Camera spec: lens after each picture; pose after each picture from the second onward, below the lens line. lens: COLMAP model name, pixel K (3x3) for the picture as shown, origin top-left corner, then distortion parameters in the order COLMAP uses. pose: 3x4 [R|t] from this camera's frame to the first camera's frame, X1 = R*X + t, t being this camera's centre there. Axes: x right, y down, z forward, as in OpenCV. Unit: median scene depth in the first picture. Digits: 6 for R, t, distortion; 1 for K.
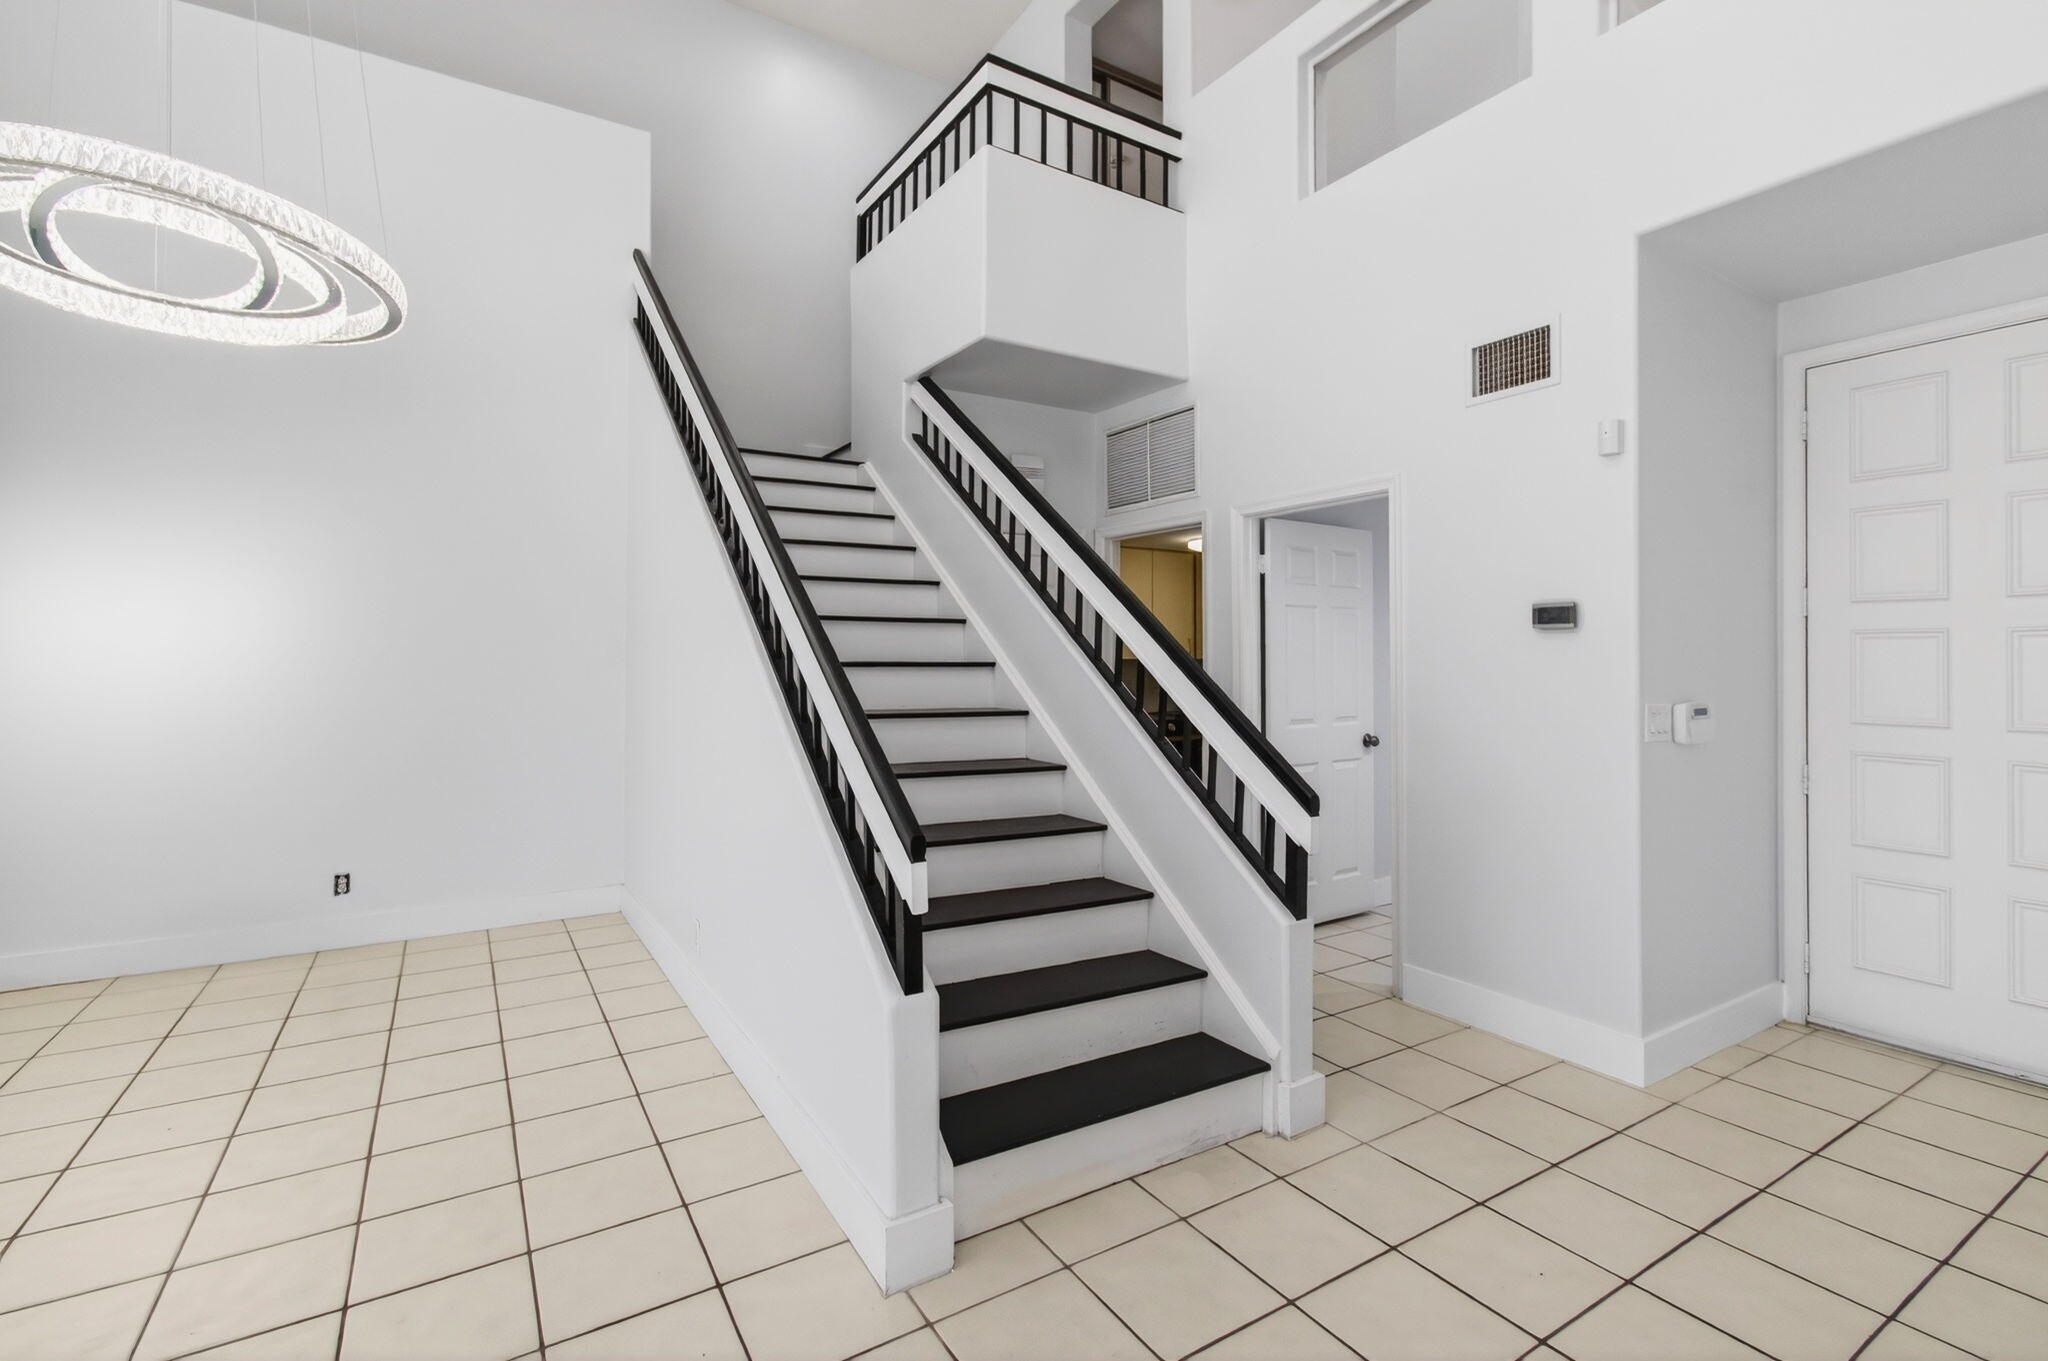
lens RADIAL K [[906.3, 0, 1024.8], [0, 906.3, 666.9], [0, 0, 1]] dist [0.002705, -0.001151]
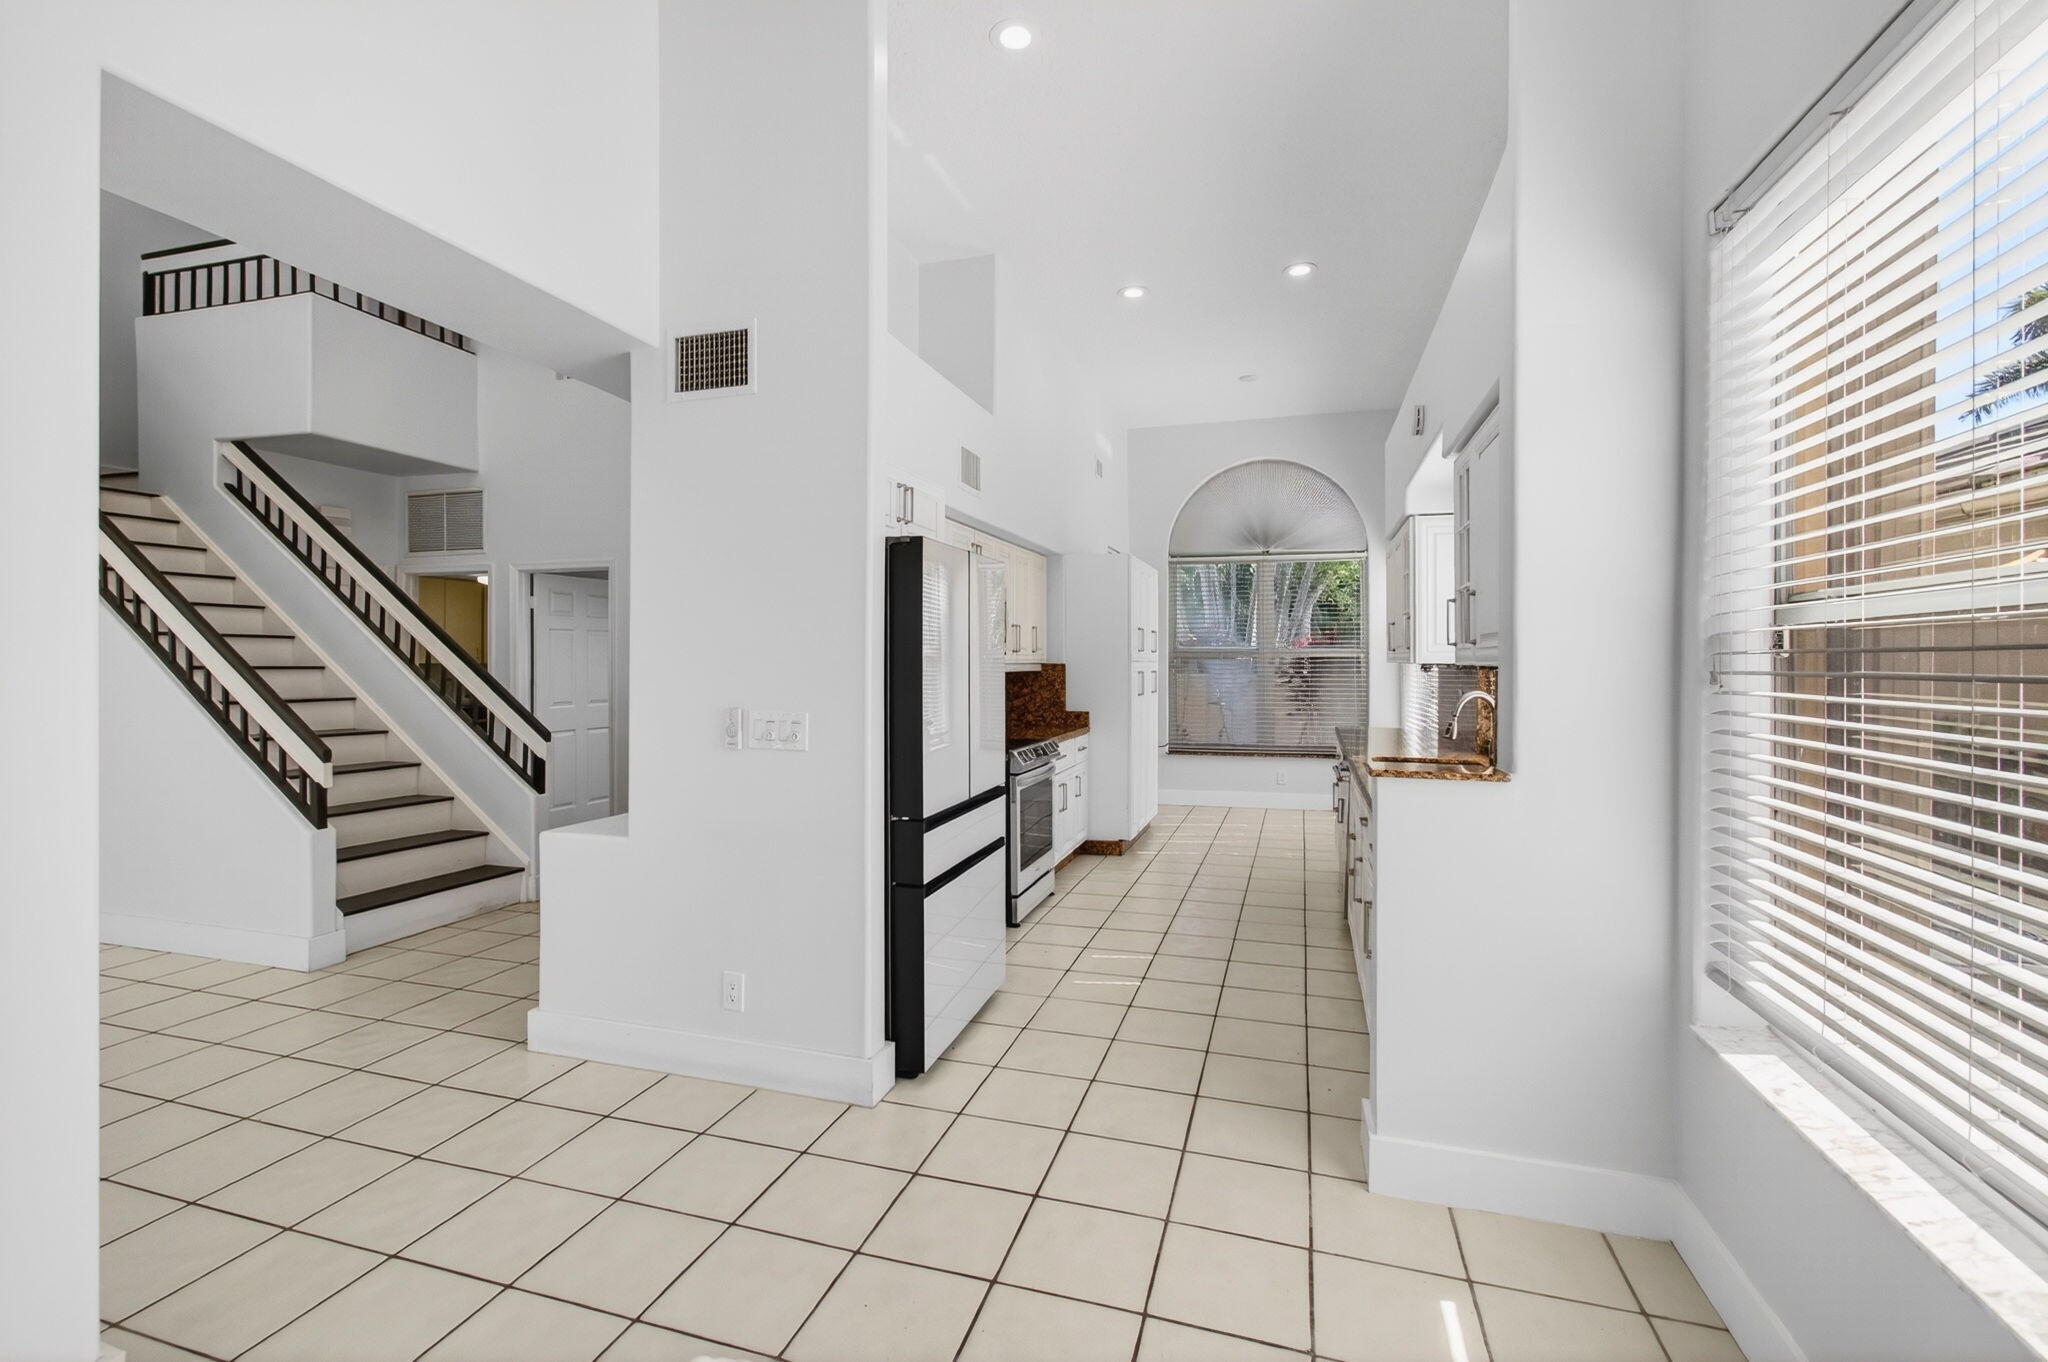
lens RADIAL K [[906.3, 0, 1026.8], [0, 906.3, 662.9], [0, 0, 1]] dist [0.002705, -0.001151]
pose [[0.747109, 0.006404, 0.664670, -0.135168], [-0.000844, 0.999962, -0.008686, 0.002185], [-0.664701, 0.005928, 0.747086, -0.716932]]
